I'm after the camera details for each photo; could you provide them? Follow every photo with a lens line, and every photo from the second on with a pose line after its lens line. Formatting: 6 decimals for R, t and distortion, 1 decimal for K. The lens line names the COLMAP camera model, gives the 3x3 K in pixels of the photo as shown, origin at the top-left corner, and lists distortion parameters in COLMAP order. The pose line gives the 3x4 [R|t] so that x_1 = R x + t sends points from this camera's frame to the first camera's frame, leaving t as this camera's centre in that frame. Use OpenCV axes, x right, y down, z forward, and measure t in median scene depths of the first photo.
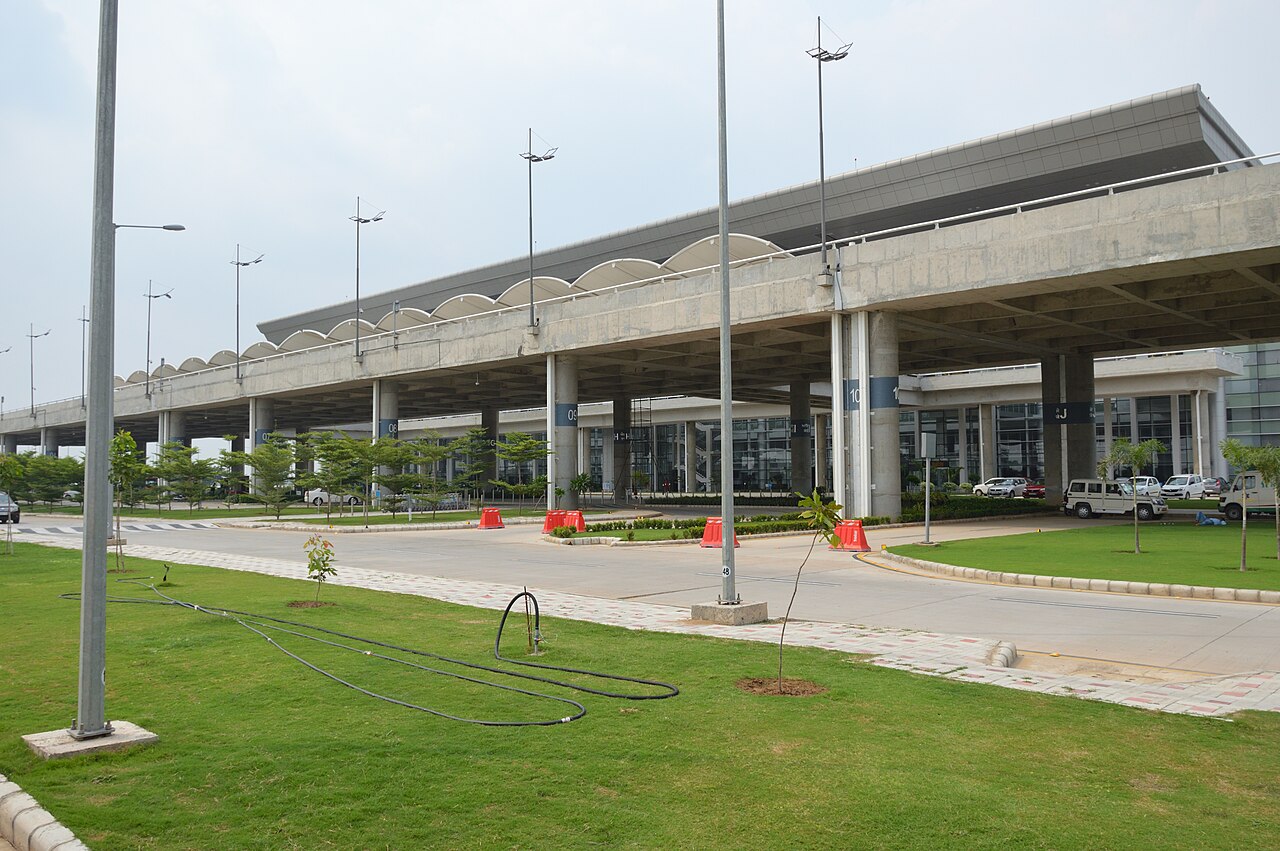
lens RADIAL K [[967.2, 0, 641.7], [0, 967.2, 425.7], [0, 0, 1]] dist [-0.013394, 0.001378]
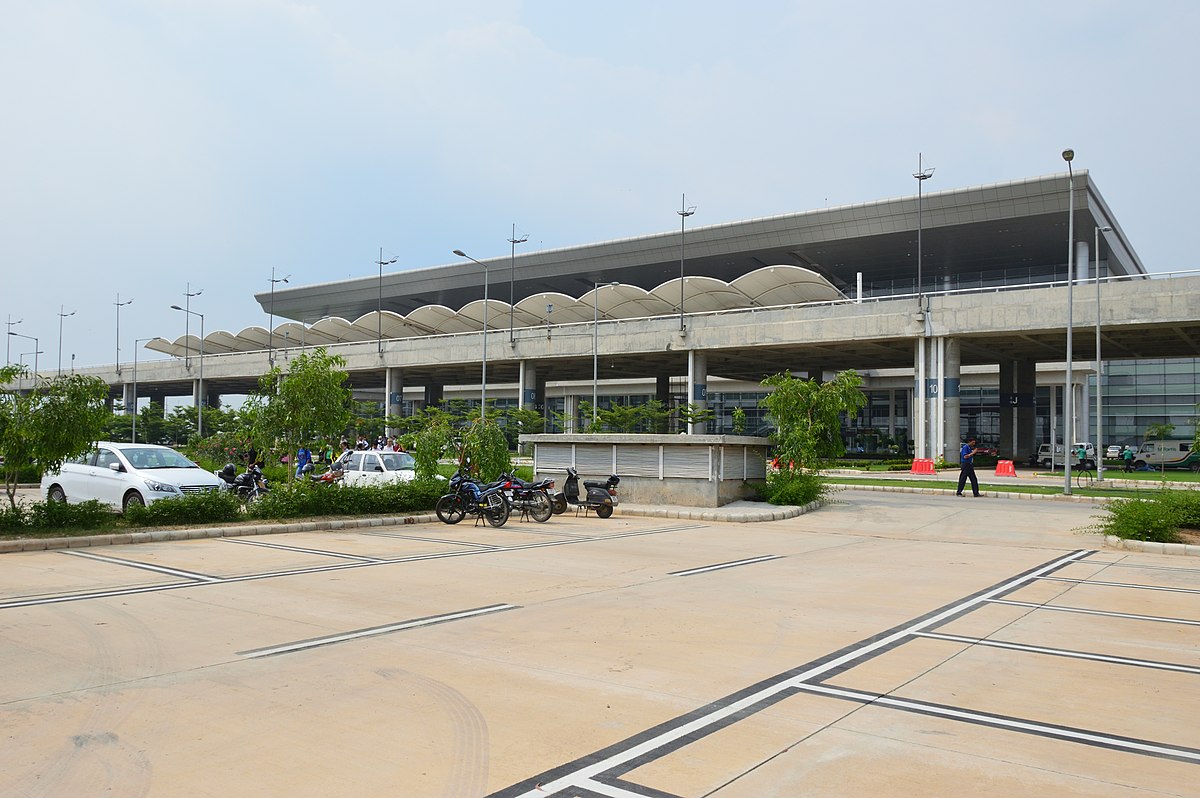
lens RADIAL K [[906.7, 0, 598.1], [0, 906.7, 403.7], [0, 0, 1]] dist [-0.013394, 0.001378]
pose [[0.992430, 0.026641, 0.119889, -0.511160], [-0.028442, 0.999507, 0.013331, -0.010408], [-0.119475, -0.016640, 0.992698, -0.431805]]
